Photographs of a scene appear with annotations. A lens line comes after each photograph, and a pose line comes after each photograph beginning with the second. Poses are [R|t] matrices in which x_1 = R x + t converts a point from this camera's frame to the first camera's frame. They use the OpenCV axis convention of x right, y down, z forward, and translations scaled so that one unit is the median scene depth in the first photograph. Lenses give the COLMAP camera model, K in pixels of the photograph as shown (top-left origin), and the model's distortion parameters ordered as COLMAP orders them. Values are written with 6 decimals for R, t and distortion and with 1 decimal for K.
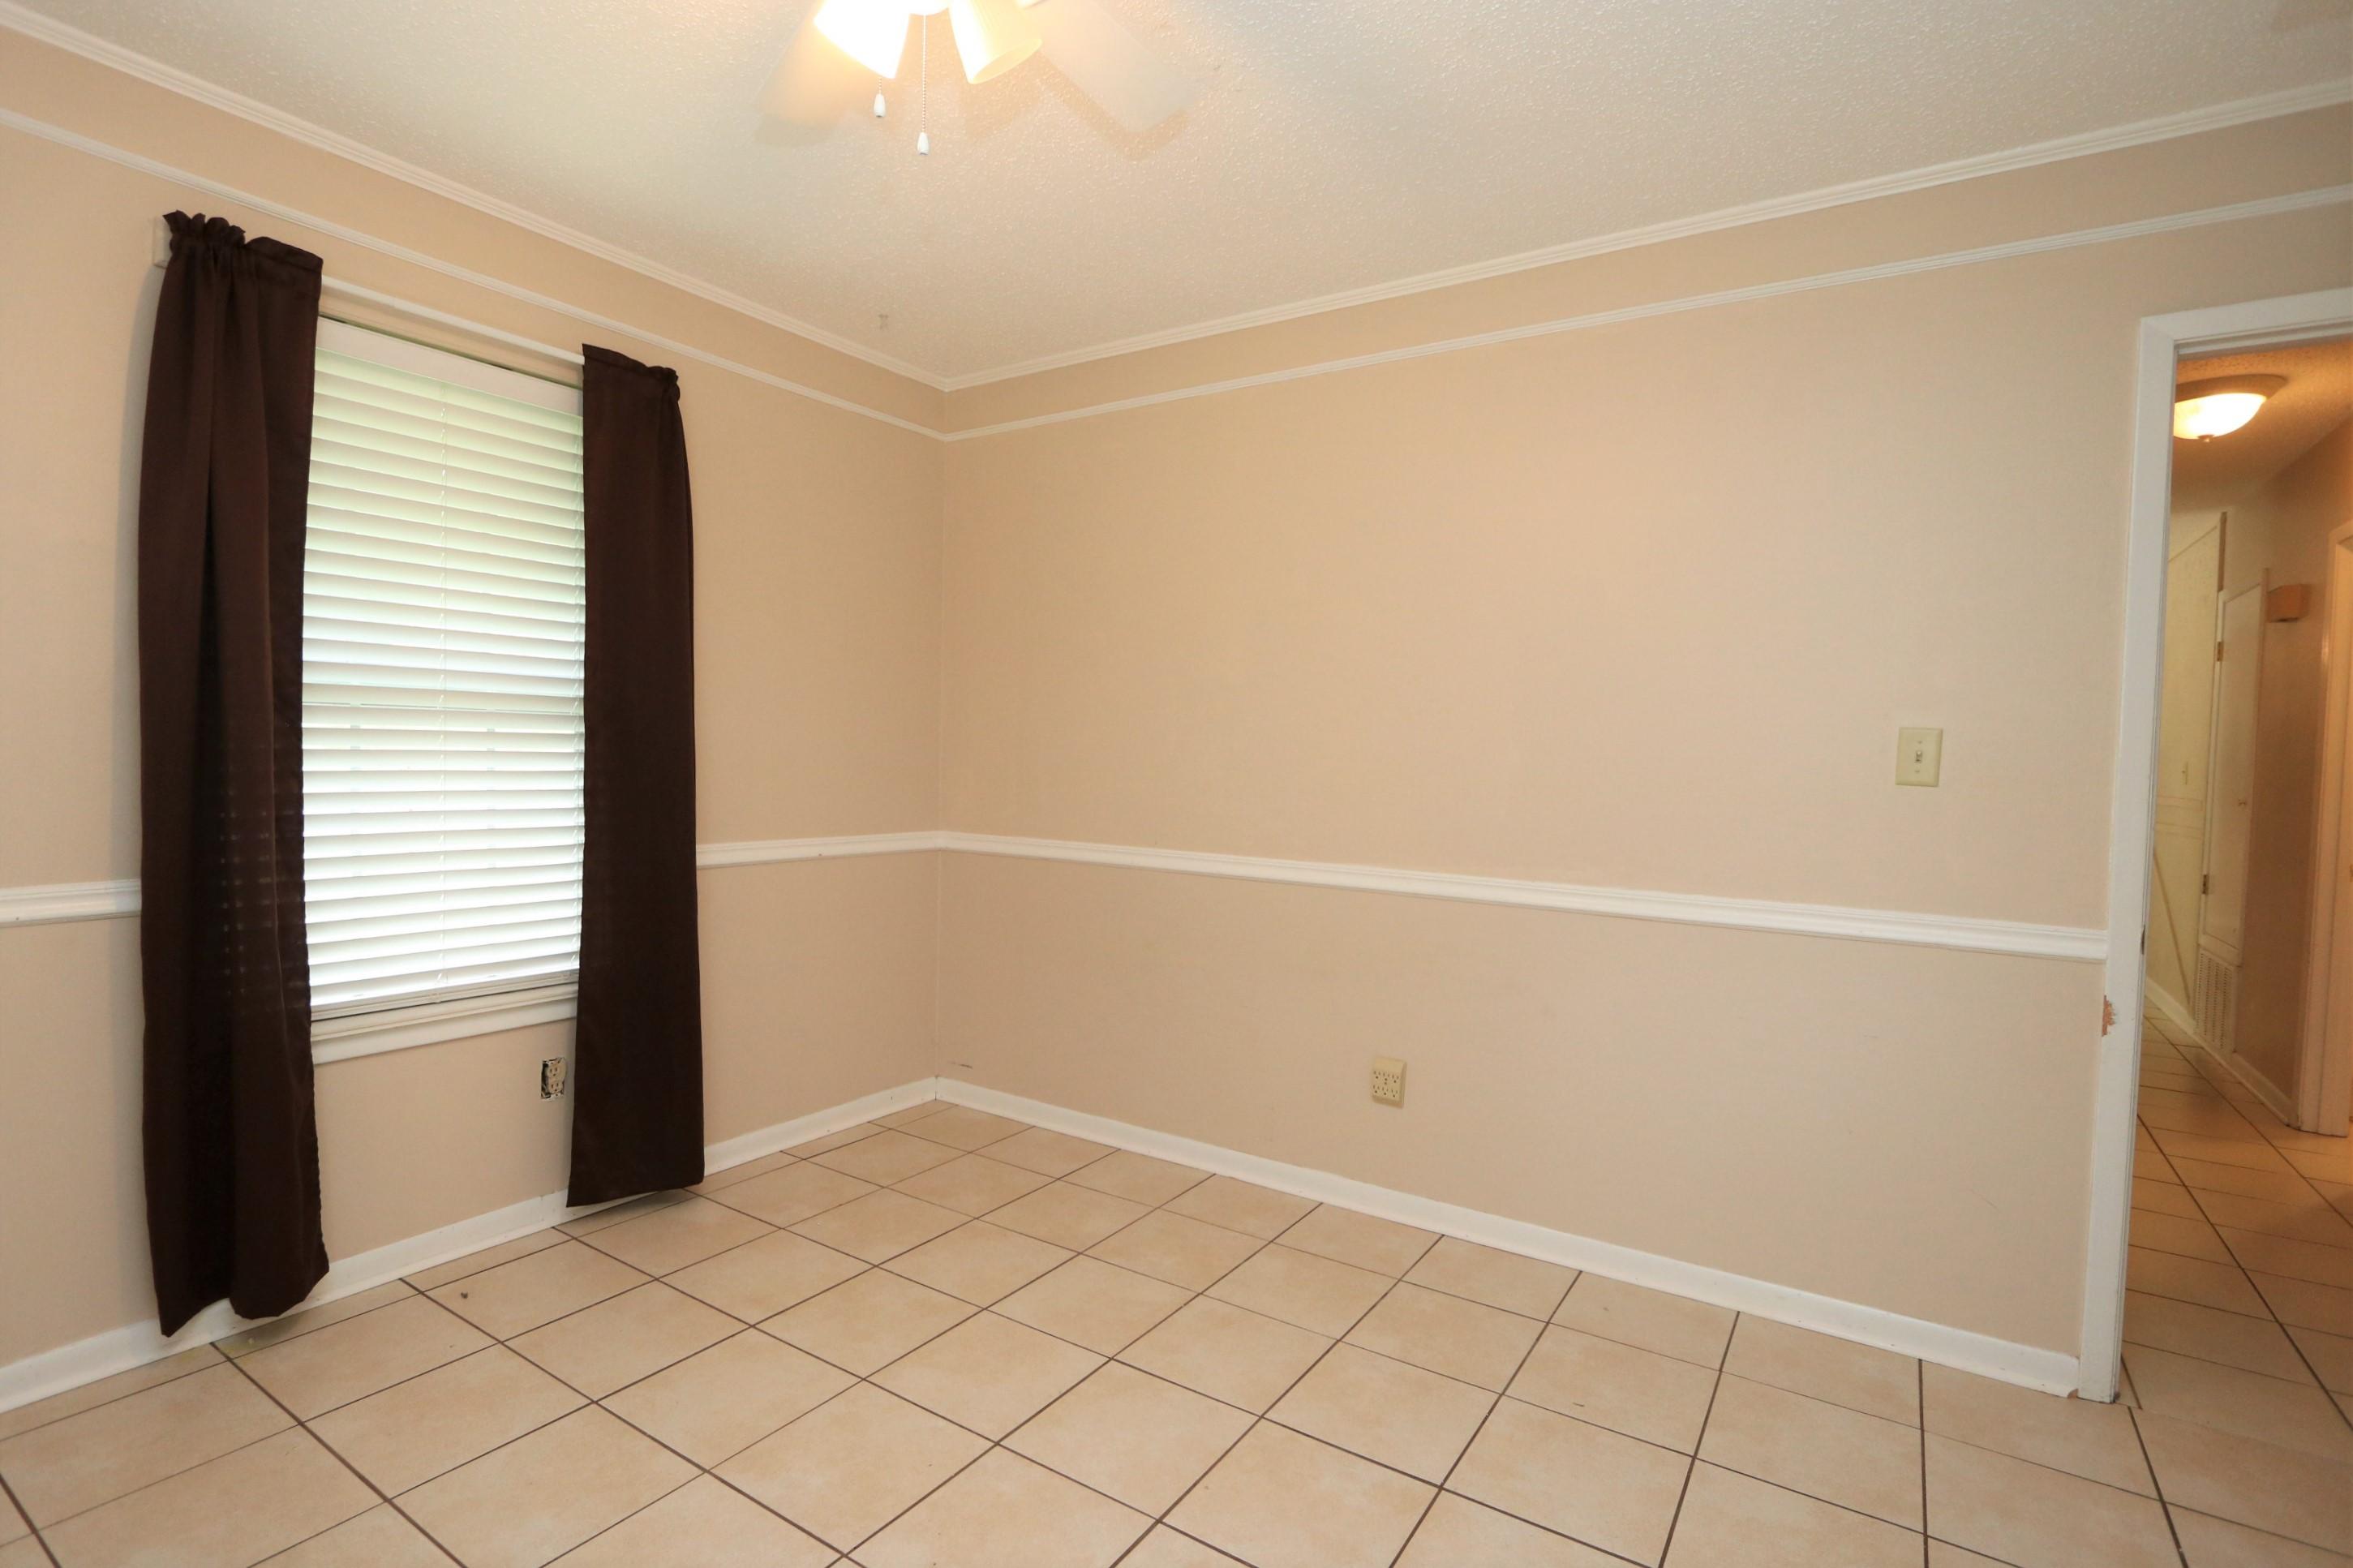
lens RADIAL K [[1092.2, 0, 1194.0], [0, 1092.2, 781.2], [0, 0, 1]] dist [-0.014761, 0.002874]
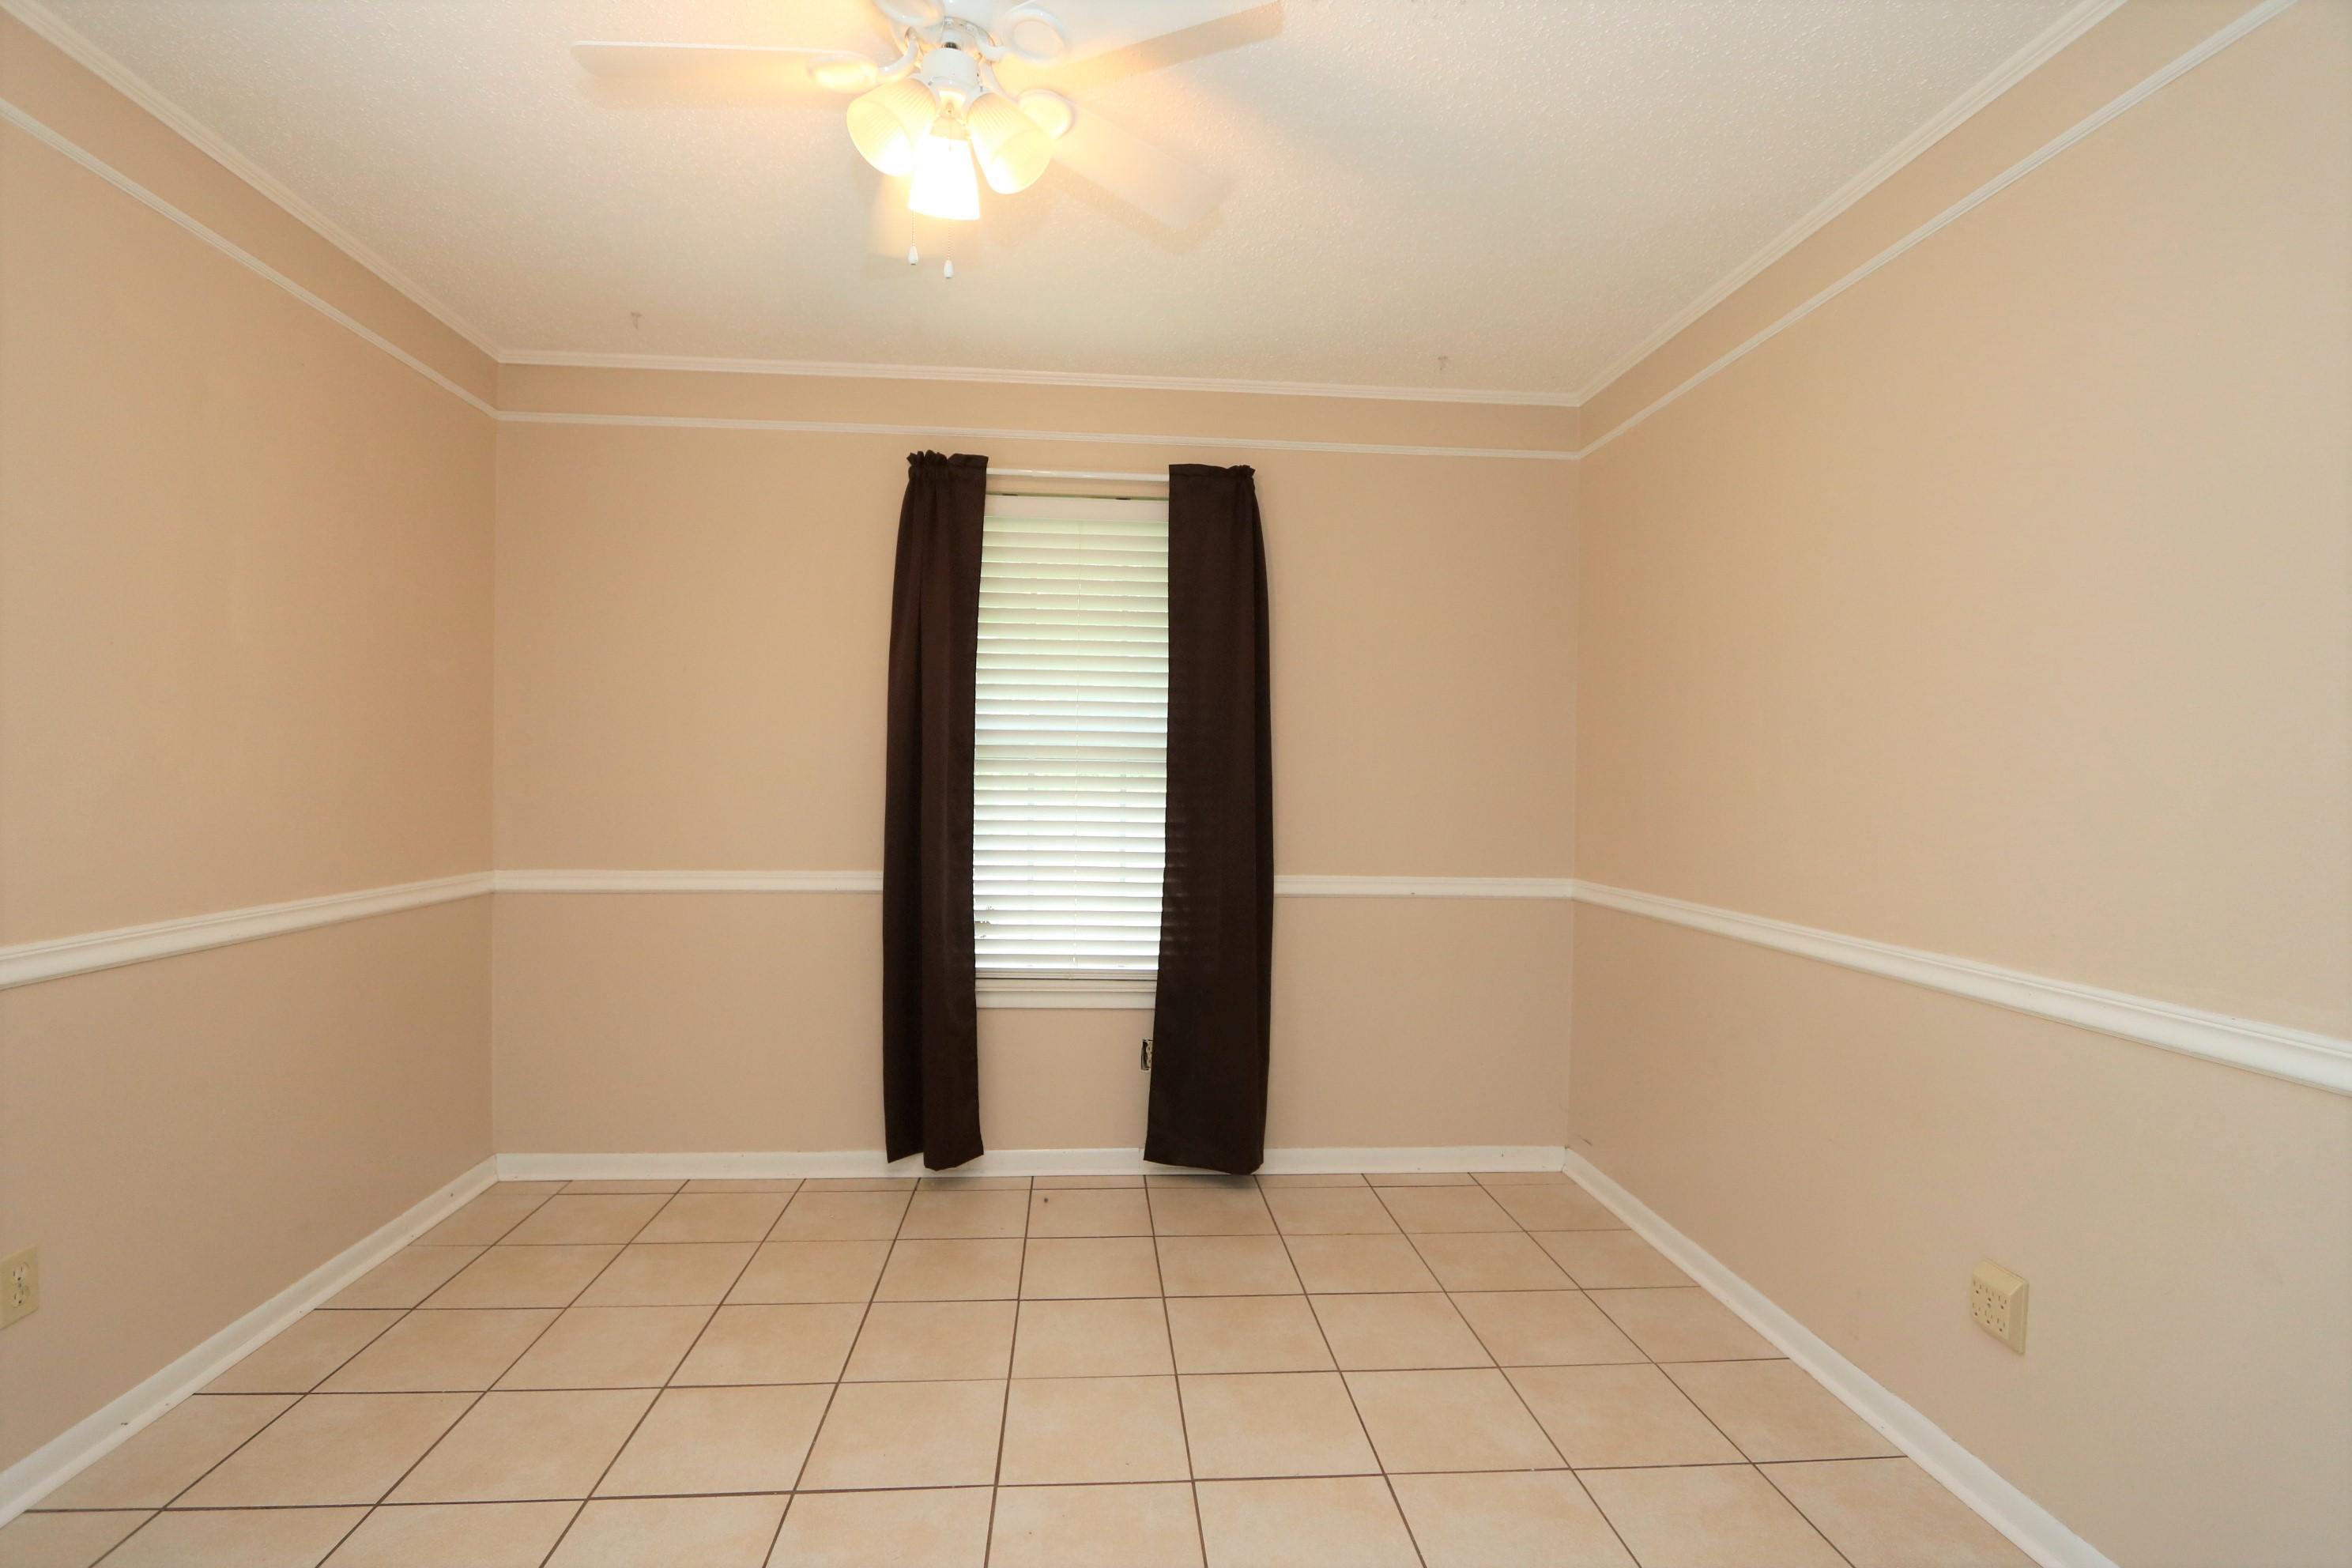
lens RADIAL K [[1091.6, 0, 1183.8], [0, 1091.6, 788.6], [0, 0, 1]] dist [-0.014761, 0.002874]
pose [[0.620520, -0.008264, -0.784147, 0.423600], [-0.022944, 0.999325, -0.028687, 0.003765], [0.783855, 0.035792, 0.619912, 0.251974]]
